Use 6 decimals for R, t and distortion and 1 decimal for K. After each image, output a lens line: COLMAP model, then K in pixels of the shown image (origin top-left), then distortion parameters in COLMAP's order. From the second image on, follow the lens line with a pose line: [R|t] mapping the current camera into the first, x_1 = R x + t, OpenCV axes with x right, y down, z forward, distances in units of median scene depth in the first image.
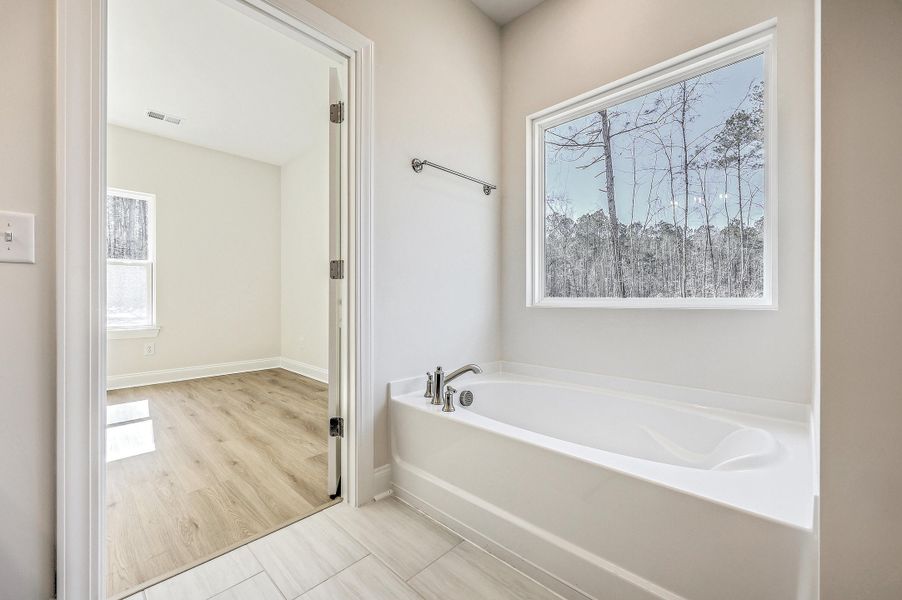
lens RADIAL K [[366.0, 0, 453.6], [0, 366.0, 299.3], [0, 0, 1]] dist [0.001814, 0.000409]
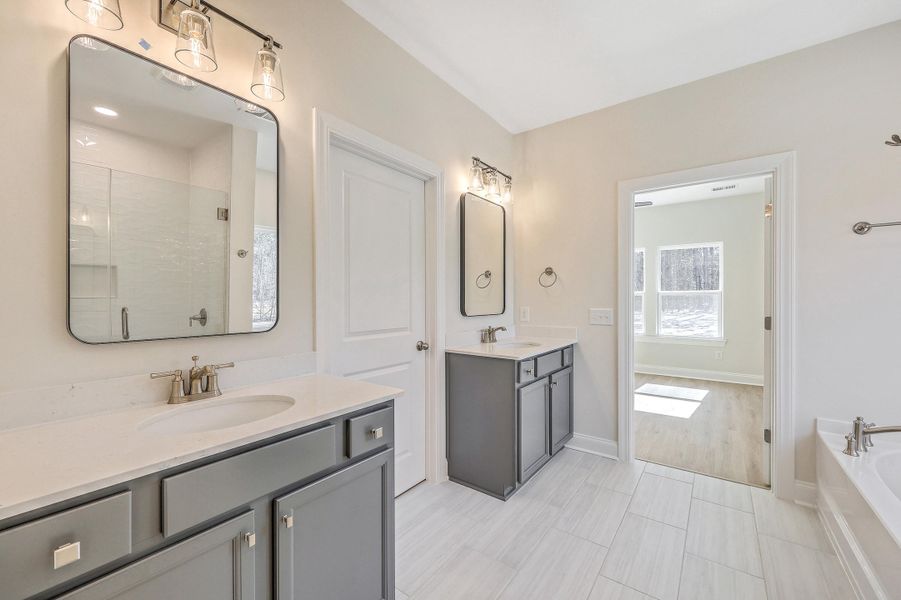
lens RADIAL K [[365.6, 0, 452.6], [0, 365.6, 300.0], [0, 0, 1]] dist [0.001814, 0.000409]
pose [[0.129116, 0.004667, -0.991618, 0.897902], [0.001012, 0.999988, 0.004839, -0.177174], [0.991629, -0.001628, 0.129110, -0.367069]]
